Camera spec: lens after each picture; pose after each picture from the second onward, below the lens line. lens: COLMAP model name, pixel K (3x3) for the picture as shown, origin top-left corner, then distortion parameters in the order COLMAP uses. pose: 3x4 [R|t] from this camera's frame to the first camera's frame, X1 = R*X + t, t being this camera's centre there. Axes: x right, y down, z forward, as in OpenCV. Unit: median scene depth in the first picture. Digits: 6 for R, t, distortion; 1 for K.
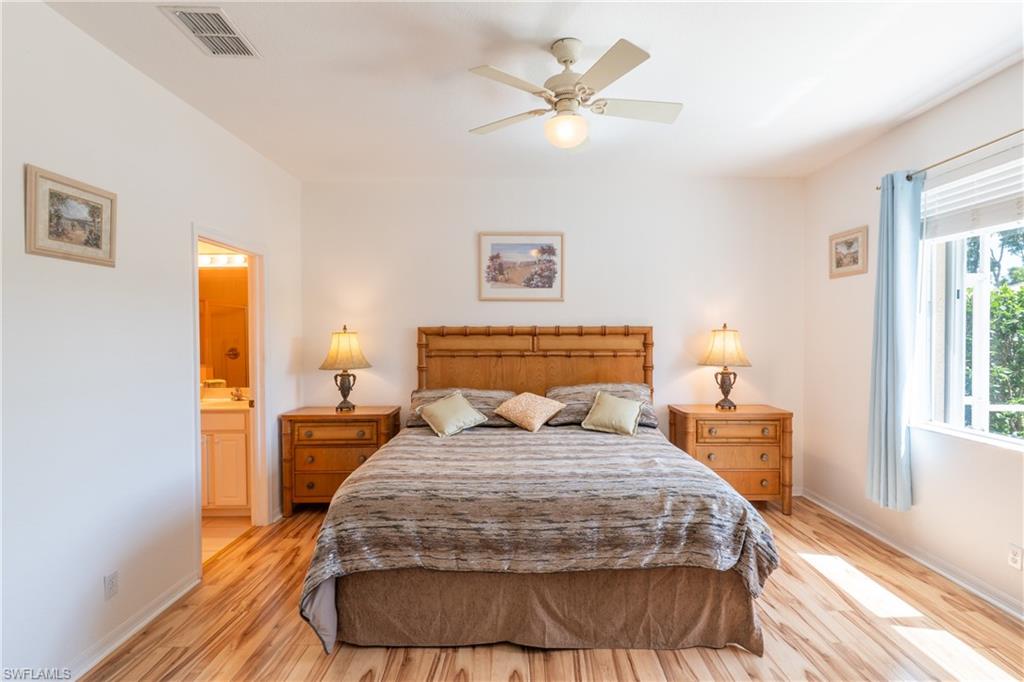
lens RADIAL K [[488.5, 0, 512.0], [0, 488.5, 341.0], [0, 0, 1]] dist [0.001532, 0.000531]
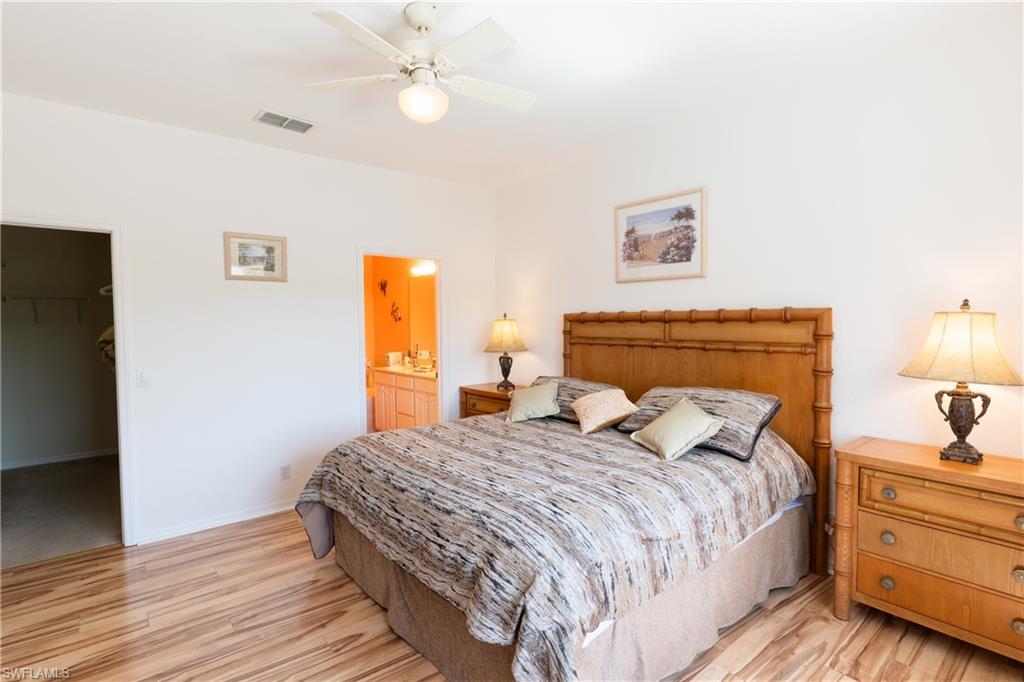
lens RADIAL K [[488.5, 0, 512.0], [0, 488.5, 341.0], [0, 0, 1]] dist [0.001532, 0.000531]
pose [[0.644101, 0.029545, -0.764370, 0.503934], [-0.005097, 0.999397, 0.034335, -0.006572], [0.764924, -0.018219, 0.643863, 0.278354]]
